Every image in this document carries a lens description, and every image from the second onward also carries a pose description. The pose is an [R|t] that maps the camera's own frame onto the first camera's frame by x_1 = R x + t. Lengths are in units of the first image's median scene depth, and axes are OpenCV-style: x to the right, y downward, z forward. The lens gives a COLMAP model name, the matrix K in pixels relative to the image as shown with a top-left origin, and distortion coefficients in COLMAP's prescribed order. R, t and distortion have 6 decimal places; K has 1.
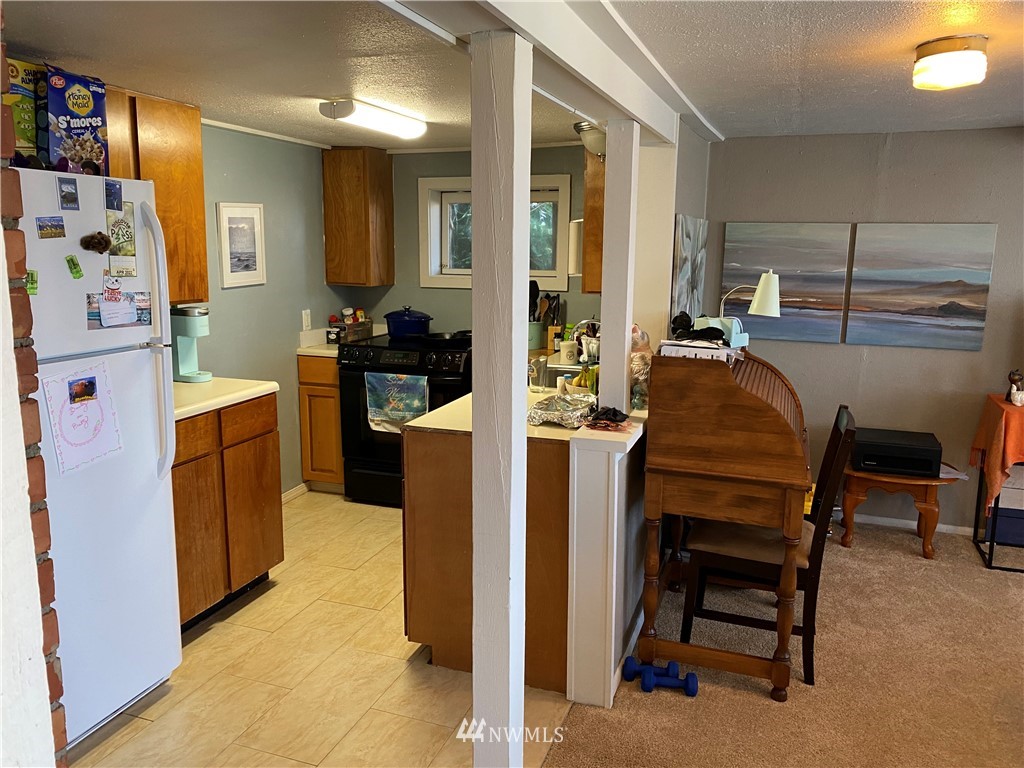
lens RADIAL K [[774.6, 0, 511.5], [0, 774.6, 388.4], [0, 0, 1]] dist [0.013273, -0.009327]
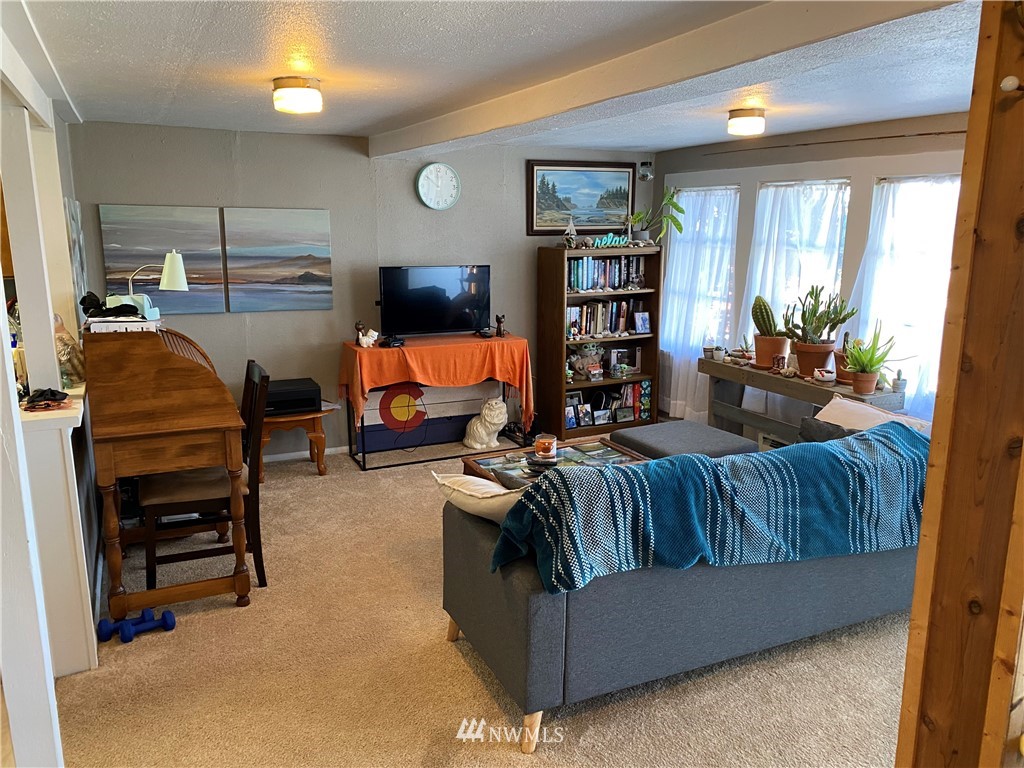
lens RADIAL K [[774.6, 0, 511.5], [0, 774.6, 388.4], [0, 0, 1]] dist [0.013273, -0.009327]
pose [[0.695499, -0.151423, 0.702390, -0.145968], [0.130852, 0.987888, 0.083403, 0.016992], [-0.706512, 0.033902, 0.706889, -0.145129]]
